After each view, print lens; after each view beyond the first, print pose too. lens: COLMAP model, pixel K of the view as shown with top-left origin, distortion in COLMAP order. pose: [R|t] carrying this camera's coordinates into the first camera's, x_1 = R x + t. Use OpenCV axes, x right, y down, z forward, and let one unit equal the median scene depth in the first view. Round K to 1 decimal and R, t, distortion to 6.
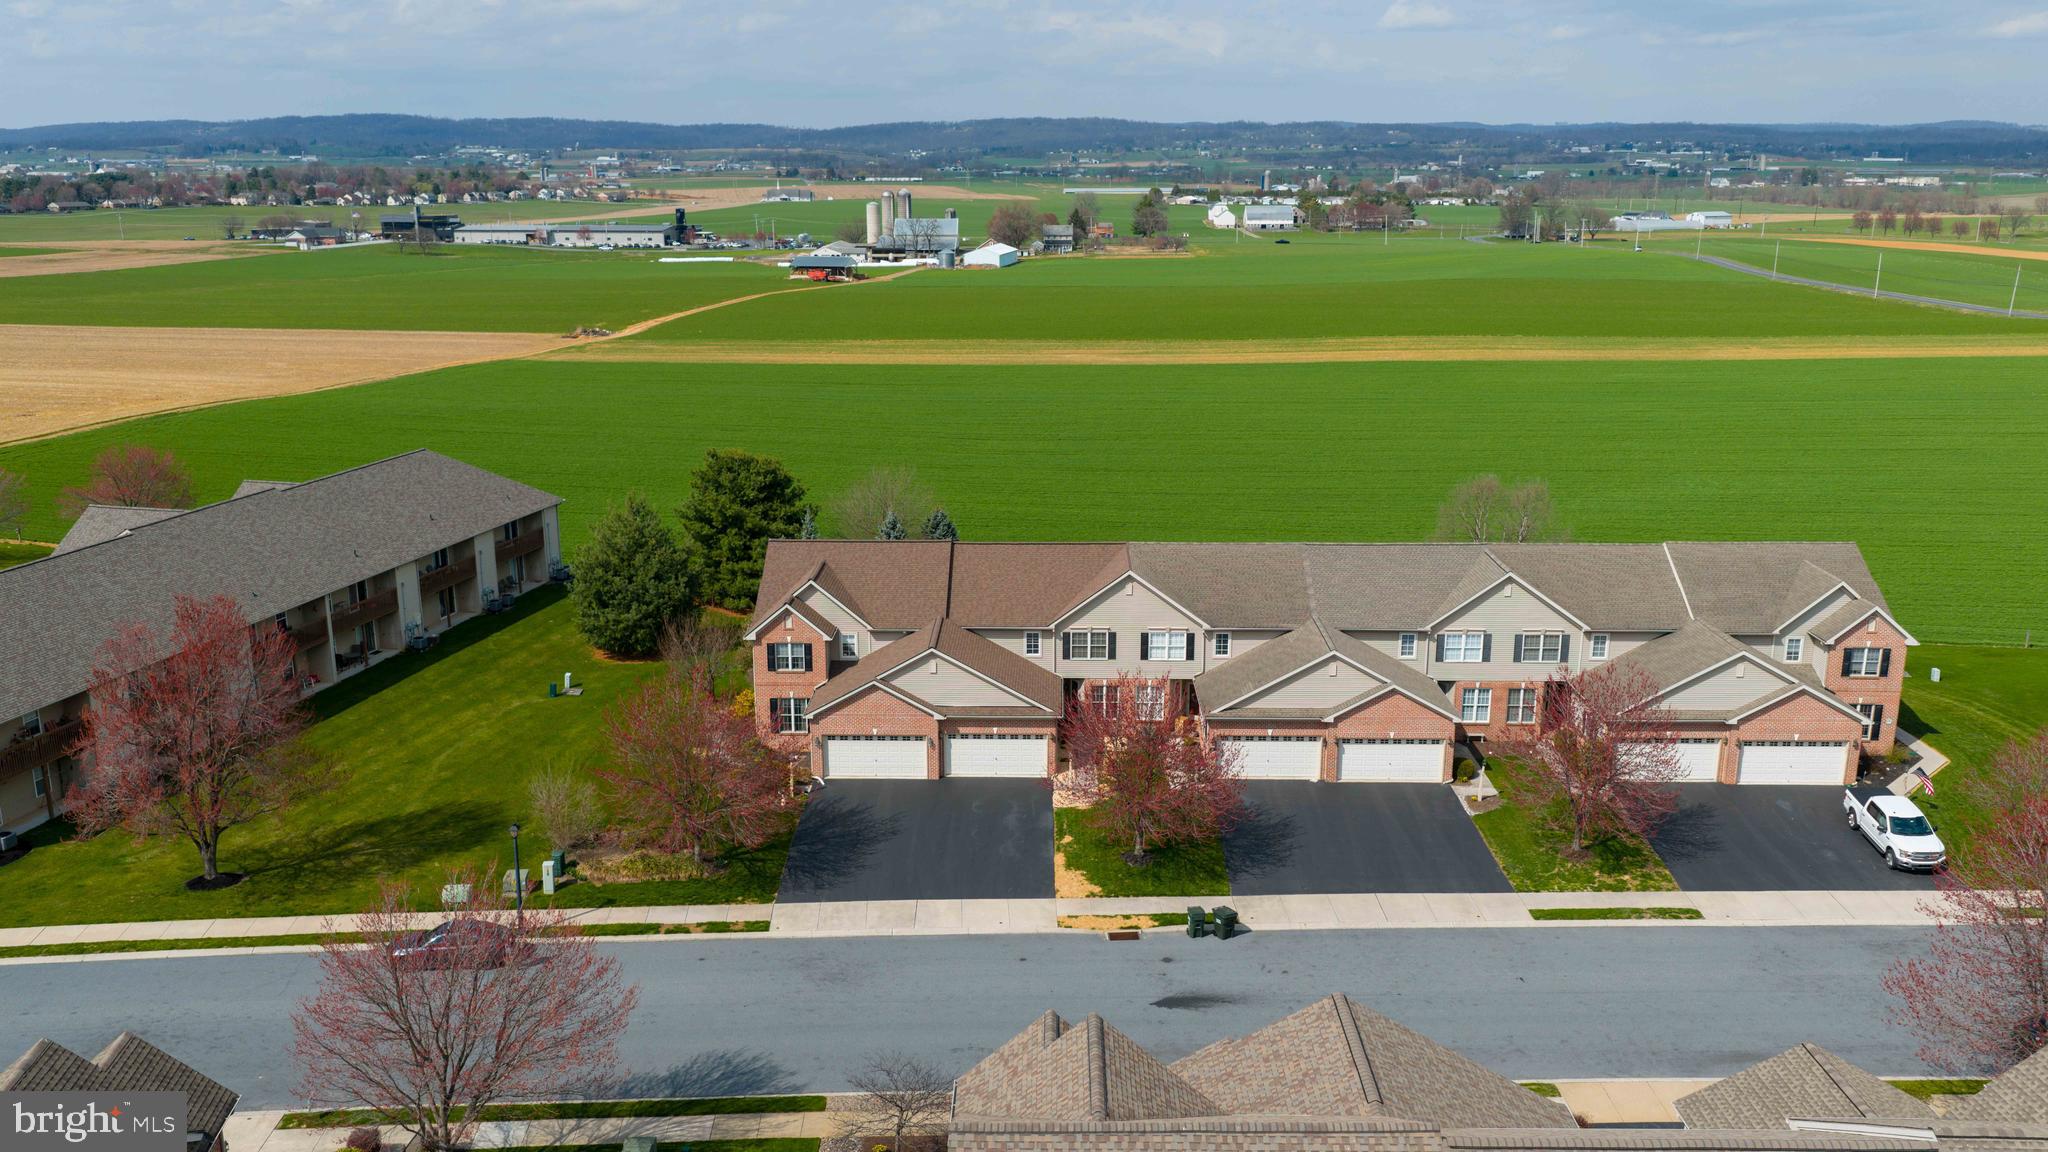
lens RADIAL K [[1671.3, 0, 1027.5], [0, 1671.3, 580.2], [0, 0, 1]] dist [0.039291, -0.075442]
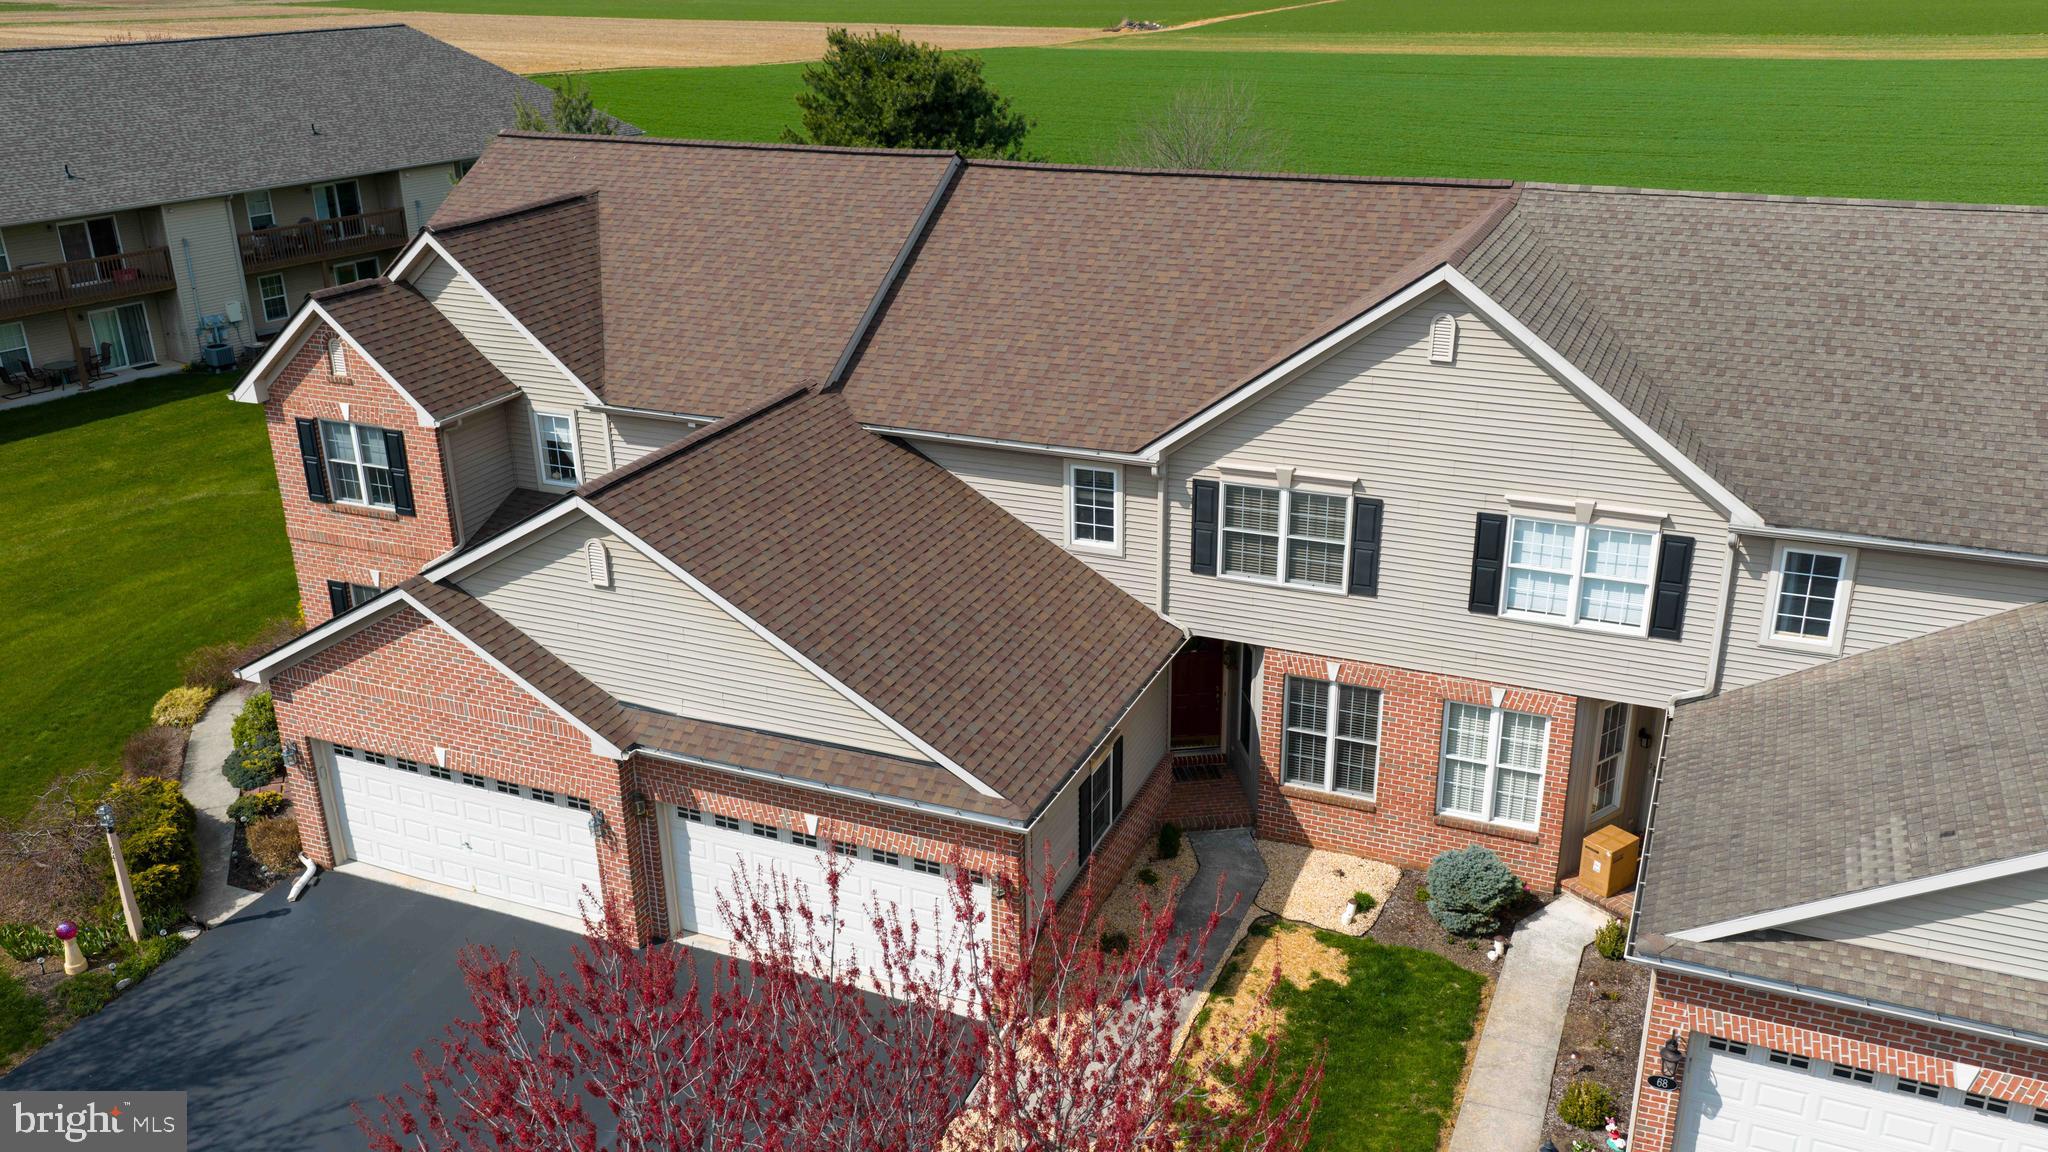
lens RADIAL K [[1671.3, 0, 1030.0], [0, 1671.3, 584.3], [0, 0, 1]] dist [0.039291, -0.075442]
pose [[0.925647, 0.129788, -0.355434, 0.096657], [-0.078701, 0.984829, 0.154654, 0.007234], [0.370113, -0.115182, 0.921818, 0.719711]]
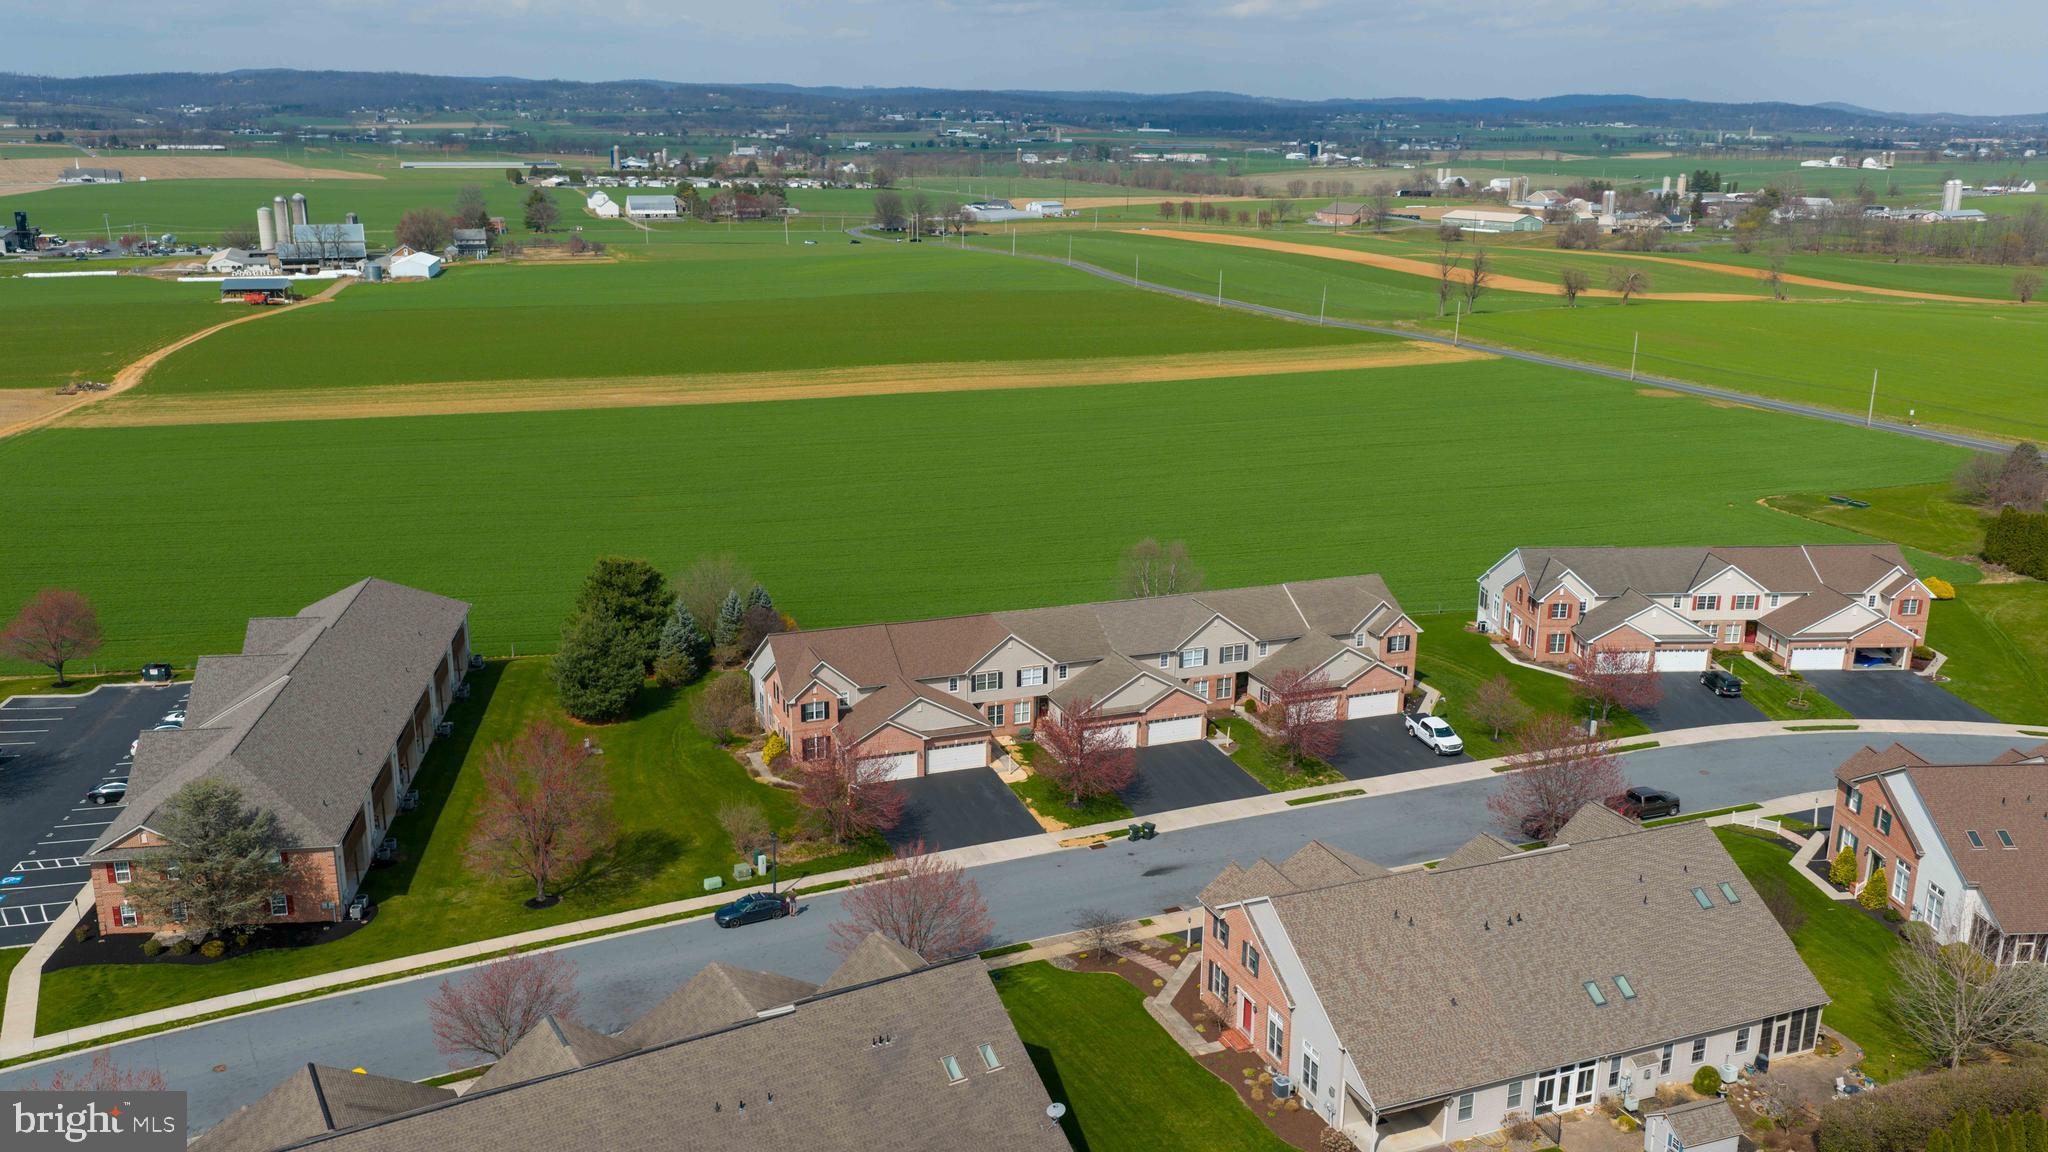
lens RADIAL K [[1671.3, 0, 1028.7], [0, 1671.3, 579.4], [0, 0, 1]] dist [0.039291, -0.075442]
pose [[0.924396, -0.089723, 0.370732, -0.508418], [0.081023, 0.995949, 0.039010, -0.117459], [-0.372730, -0.006022, 0.927920, -0.502910]]
